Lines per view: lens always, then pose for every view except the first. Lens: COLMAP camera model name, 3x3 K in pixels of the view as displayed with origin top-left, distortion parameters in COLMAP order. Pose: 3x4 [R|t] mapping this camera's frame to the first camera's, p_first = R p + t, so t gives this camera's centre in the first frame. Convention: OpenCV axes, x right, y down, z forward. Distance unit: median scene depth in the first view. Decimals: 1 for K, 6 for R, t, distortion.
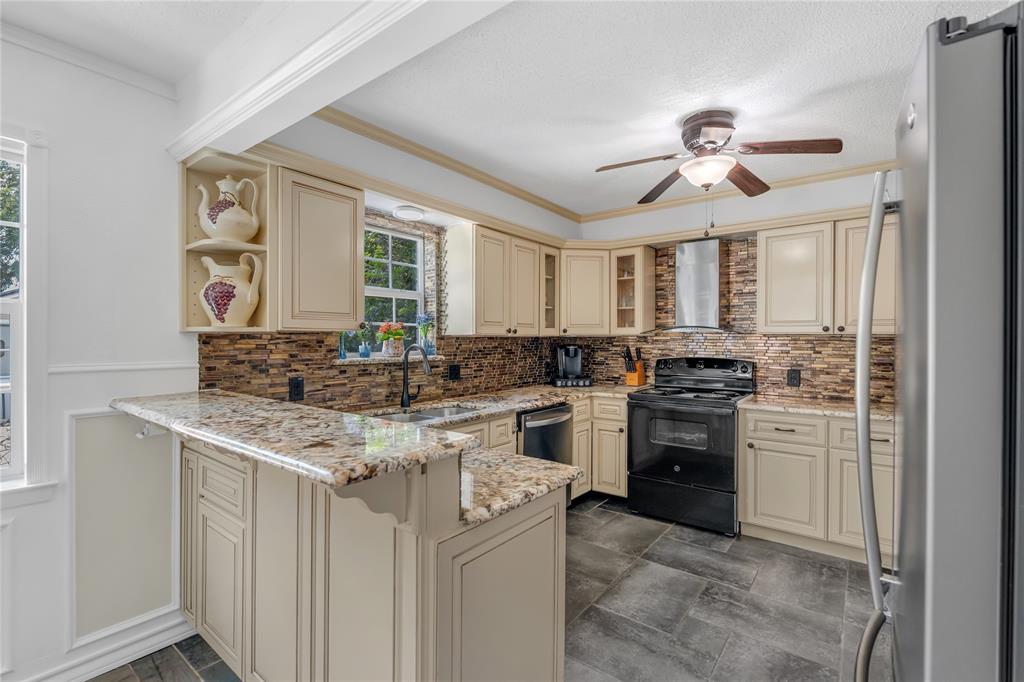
lens RADIAL K [[466.7, 0, 507.1], [0, 466.7, 331.9], [0, 0, 1]] dist [0.000415, -0.000023]
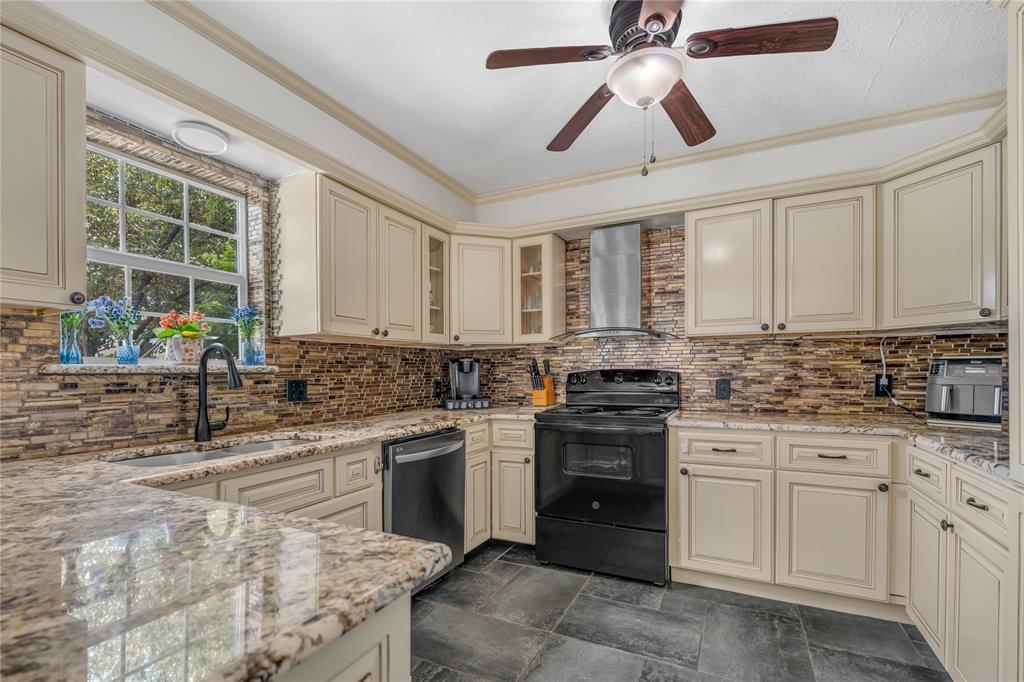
lens RADIAL K [[465.1, 0, 510.3], [0, 465.1, 371.5], [0, 0, 1]] dist [-0.000895, -0.000463]
pose [[0.978915, -0.010649, 0.203991, 0.062705], [0.008091, 0.999878, 0.013370, 0.053699], [-0.204108, -0.011437, 0.978882, 0.258043]]
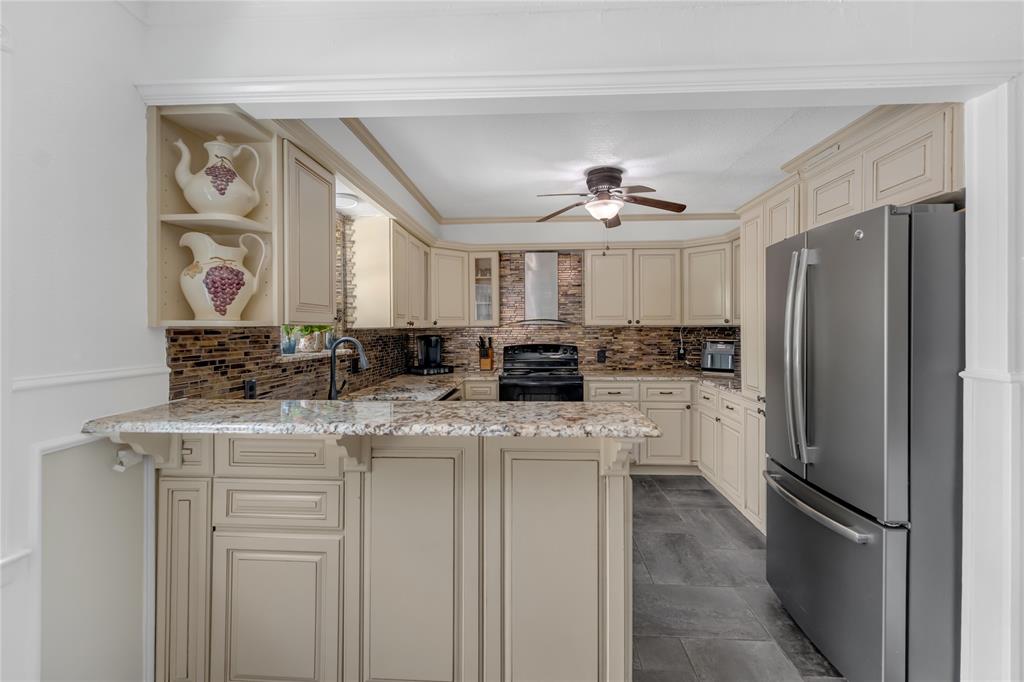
lens RADIAL K [[460.5, 0, 510.3], [0, 460.5, 318.8], [0, 0, 1]] dist [0.000320, -0.000066]
pose [[0.819615, 0.003999, 0.572901, -0.417632], [0.000121, 0.999974, -0.007153, -0.005006], [-0.572915, 0.005932, 0.819593, 0.027250]]
